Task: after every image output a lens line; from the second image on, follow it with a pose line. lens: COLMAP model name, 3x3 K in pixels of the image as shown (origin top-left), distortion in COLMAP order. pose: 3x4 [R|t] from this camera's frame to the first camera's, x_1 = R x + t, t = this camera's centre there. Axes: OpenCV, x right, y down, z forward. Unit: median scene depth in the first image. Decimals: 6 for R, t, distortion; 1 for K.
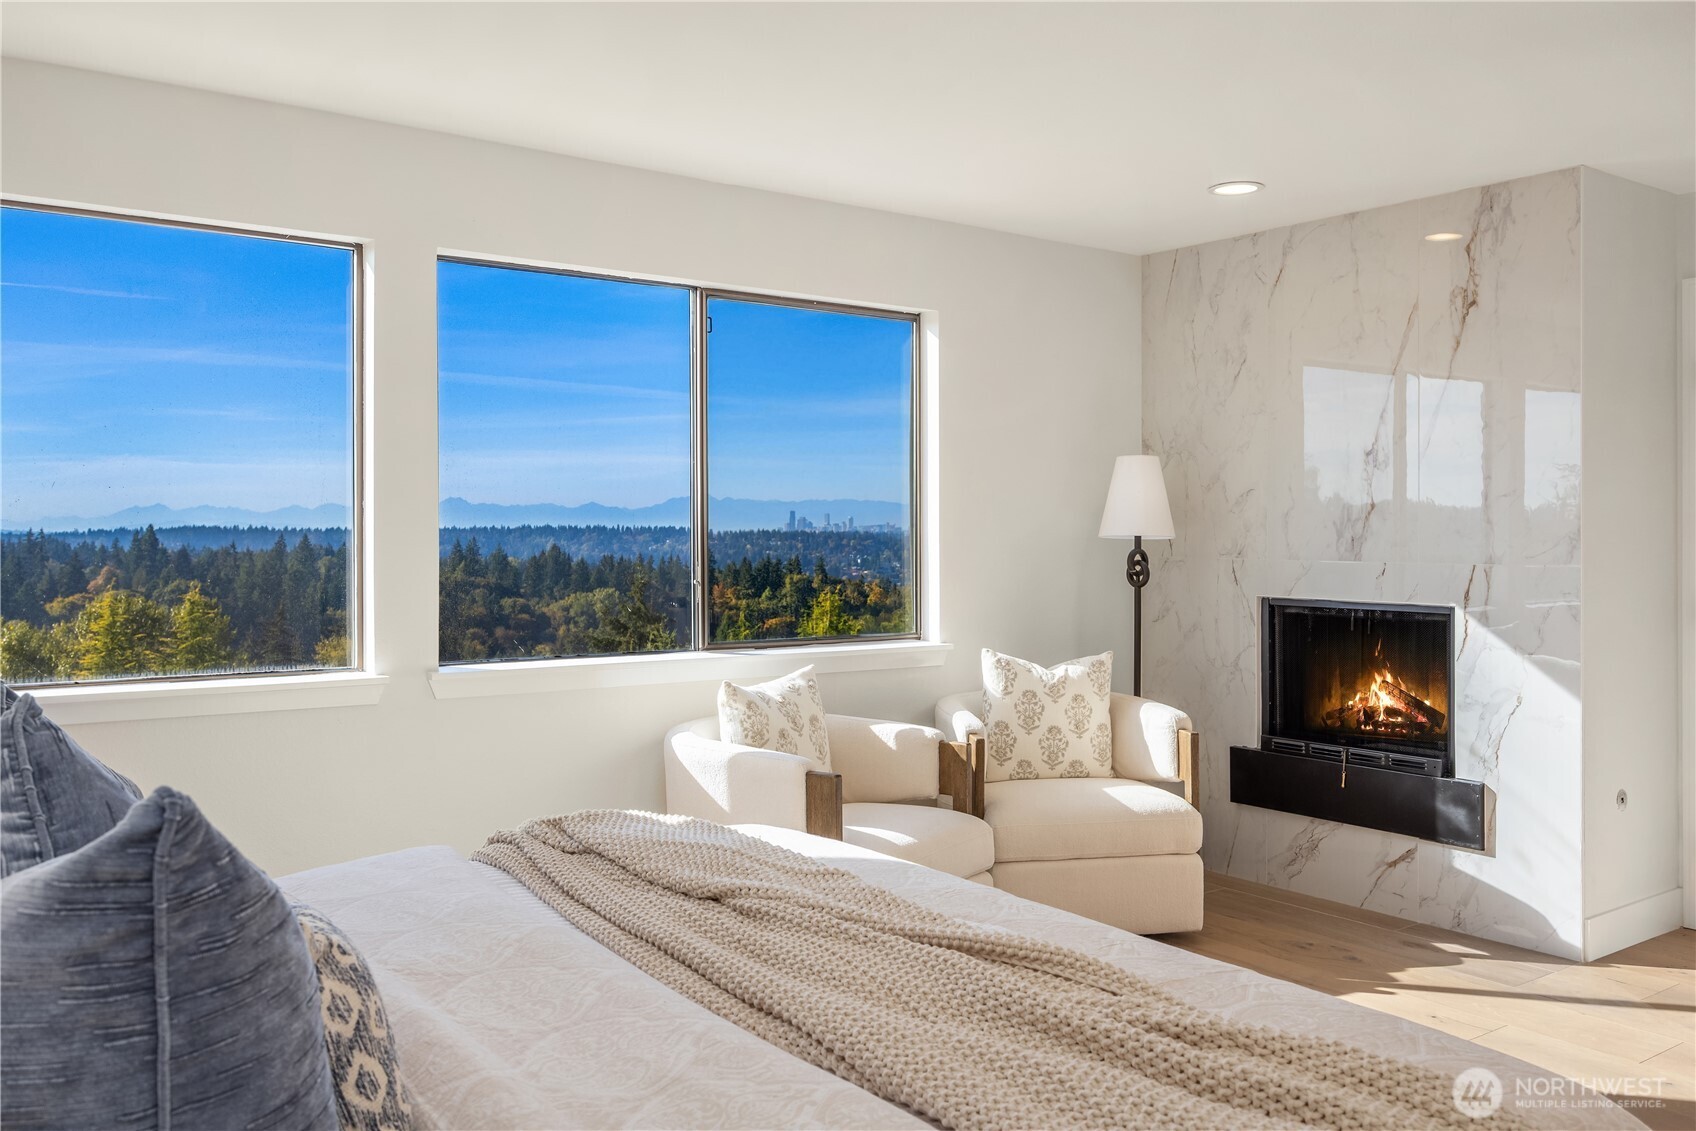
lens RADIAL K [[1410.5, 0, 848.0], [0, 1410.5, 565.5], [0, 0, 1]] dist [0.000646, 0.002292]
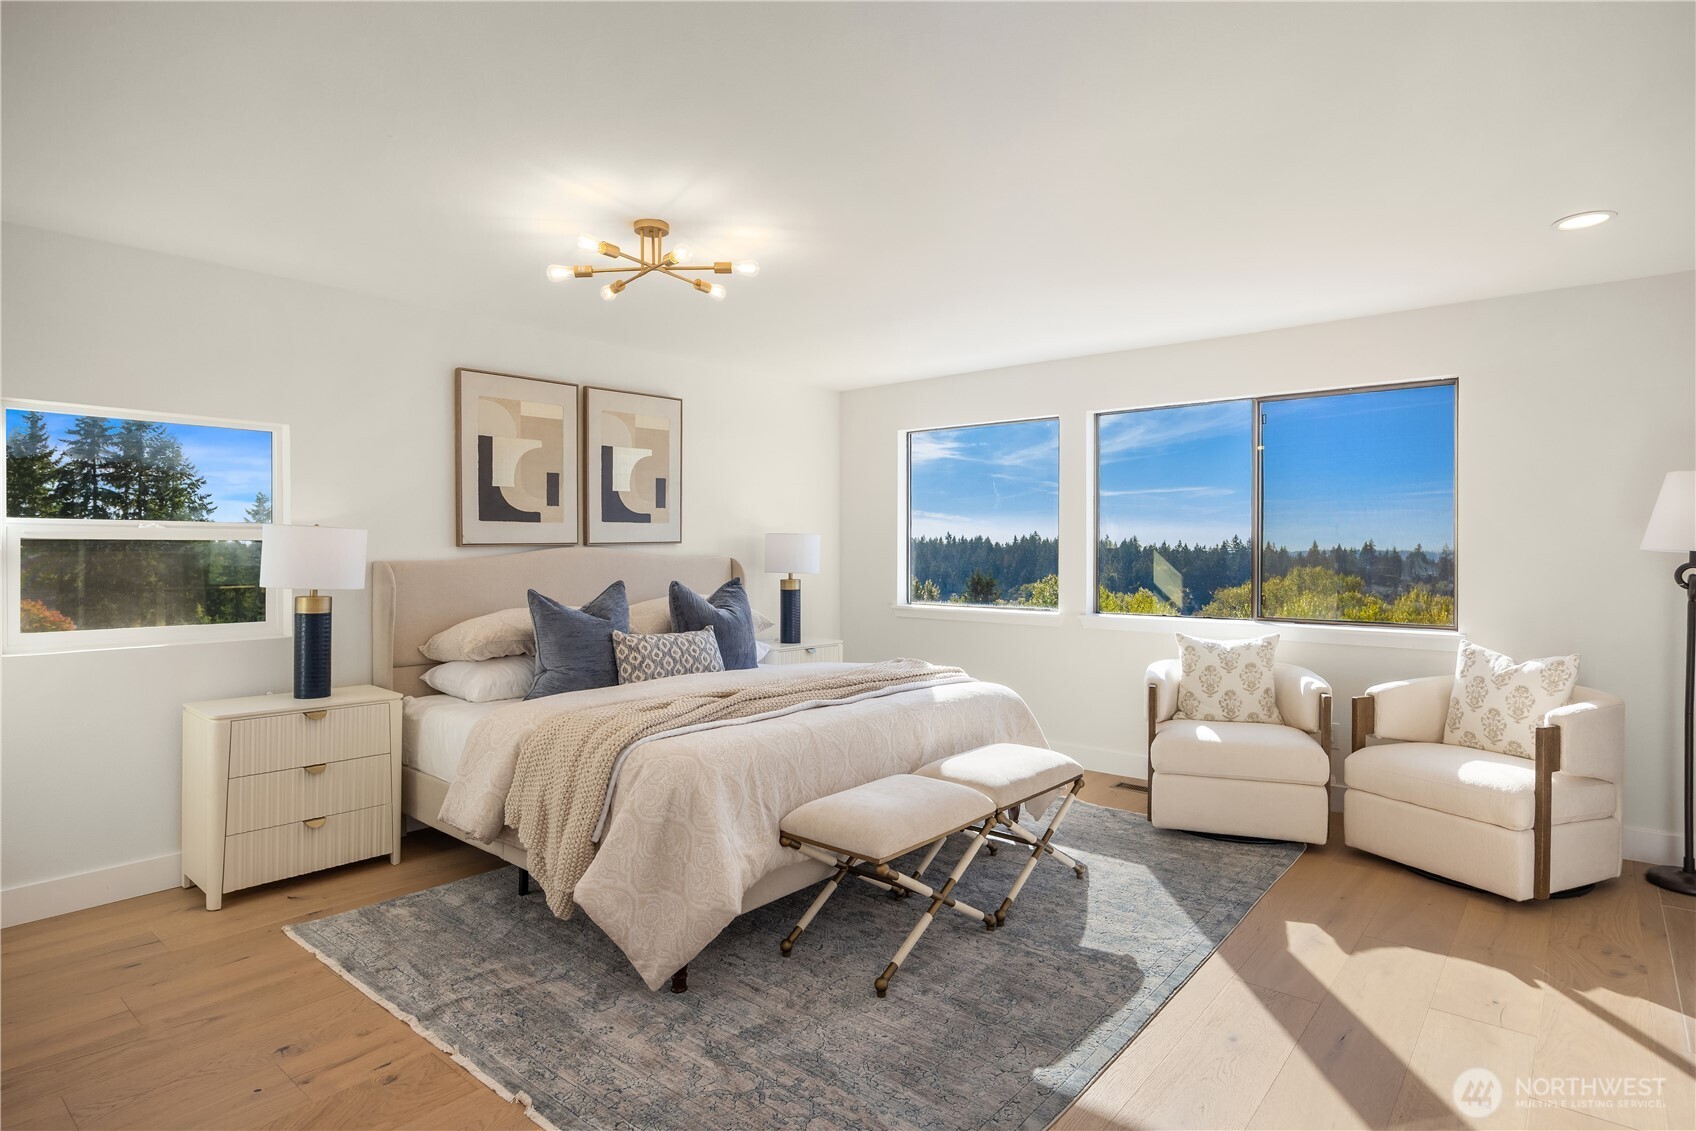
lens RADIAL K [[899.5, 0, 848.0], [0, 899.5, 565.5], [0, 0, 1]] dist [0.000978, 0.000325]
pose [[0.230307, 0.017904, -0.972953, 0.808244], [-0.024216, 0.999627, 0.012663, -0.004416], [0.972817, 0.020644, 0.230654, 0.303593]]
